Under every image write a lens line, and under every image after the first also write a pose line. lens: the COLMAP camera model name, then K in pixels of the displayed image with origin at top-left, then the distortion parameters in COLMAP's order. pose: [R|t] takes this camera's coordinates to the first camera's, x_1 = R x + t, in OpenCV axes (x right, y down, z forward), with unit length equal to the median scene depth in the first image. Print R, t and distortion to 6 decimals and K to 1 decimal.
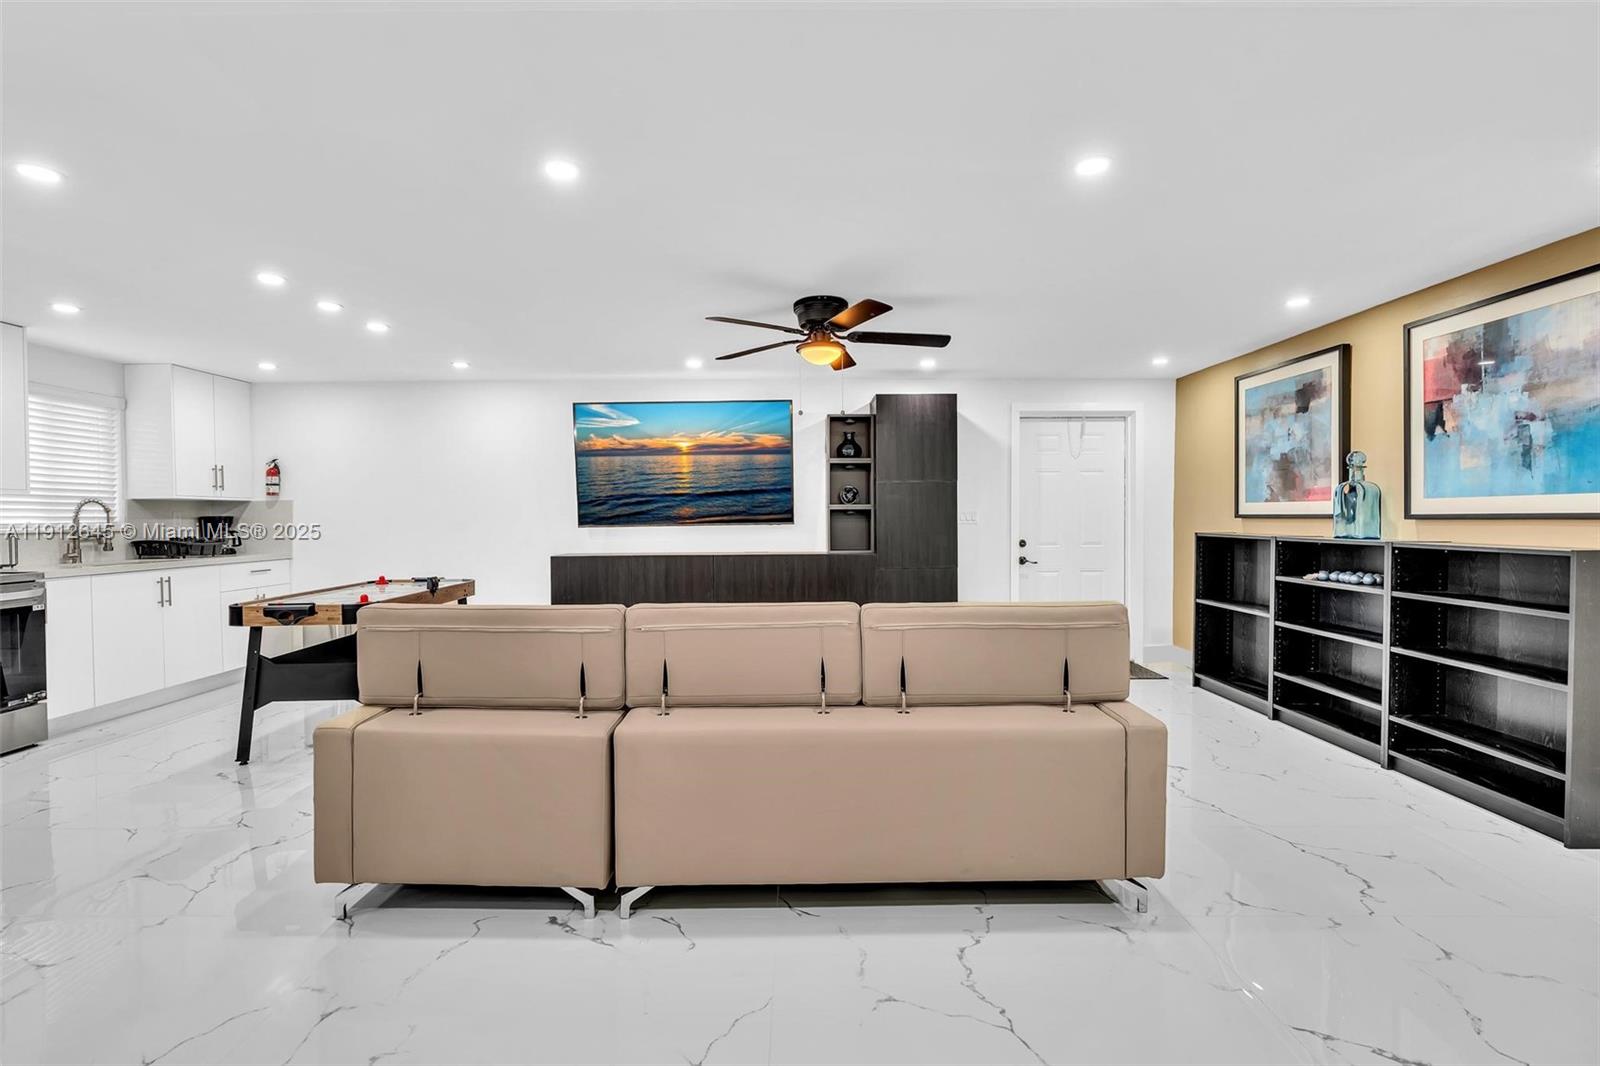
lens RADIAL K [[722.8, 0, 802.5], [0, 722.8, 528.2], [0, 0, 1]] dist [-0.015595, 0.005360]
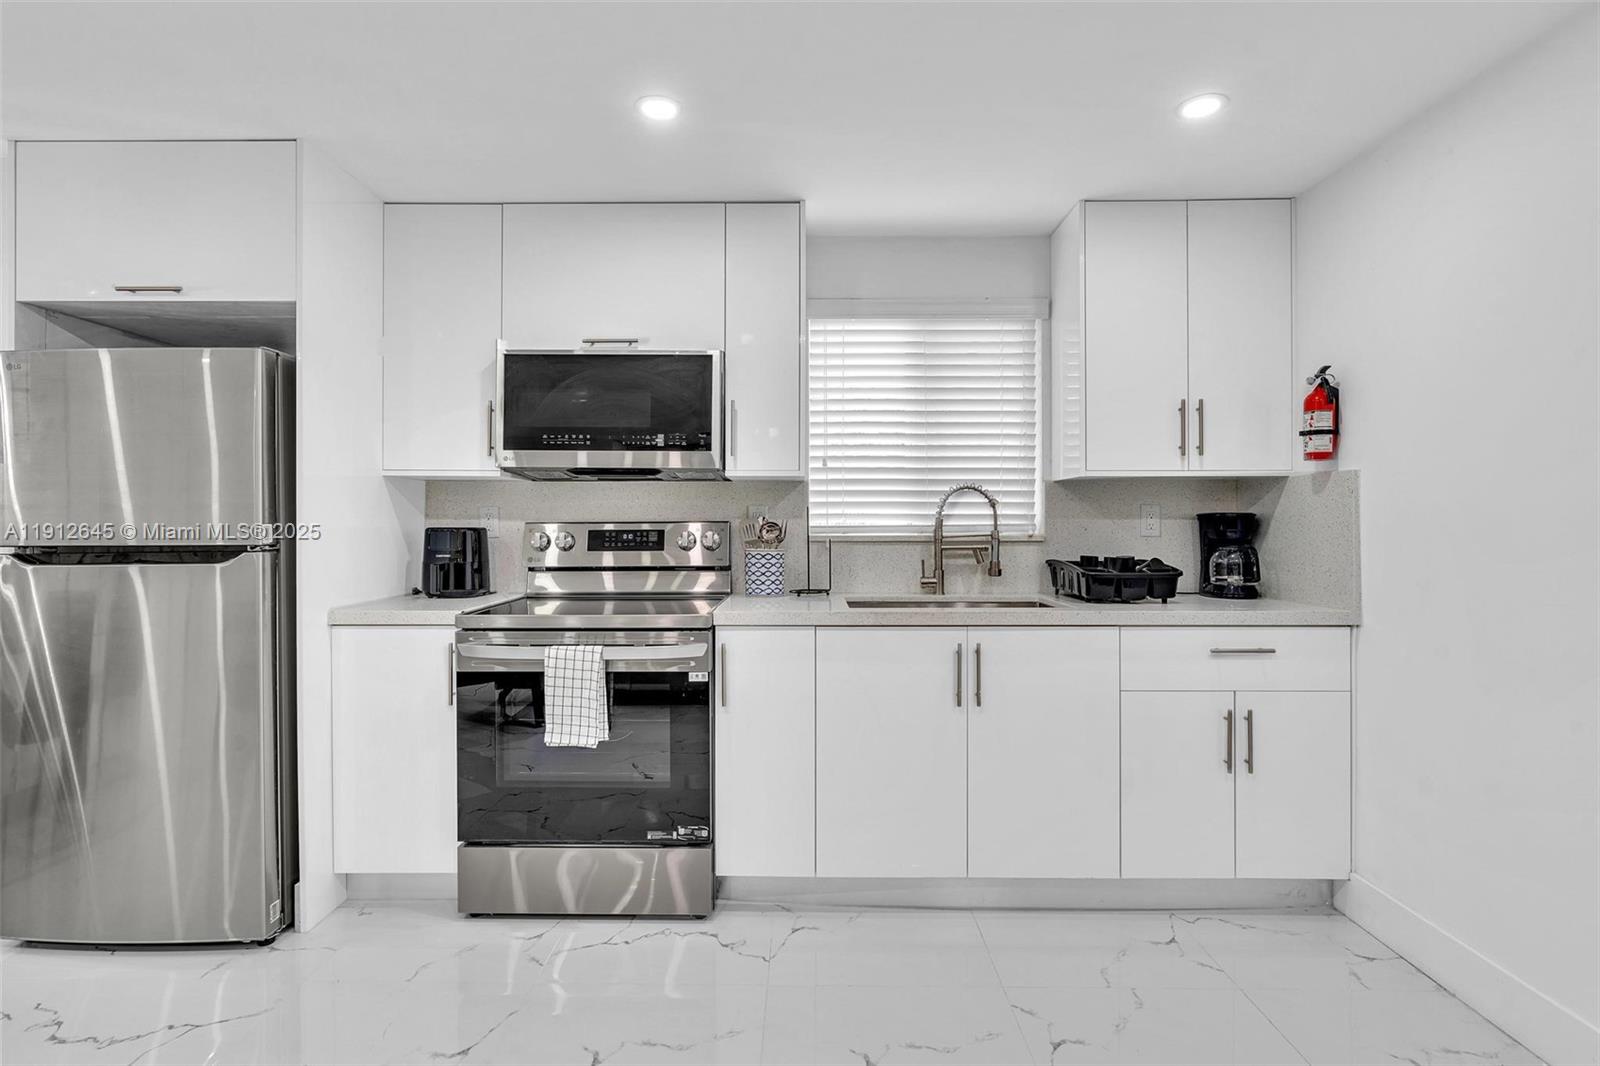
lens RADIAL K [[805.9, 0, 793.6], [0, 805.9, 519.4], [0, 0, 1]] dist [-0.003362, 0.004261]
pose [[-0.015835, 0.009153, -0.999833, -0.331925], [-0.013783, 0.999861, 0.009372, -0.015156], [0.999780, 0.013929, -0.015707, 0.822216]]
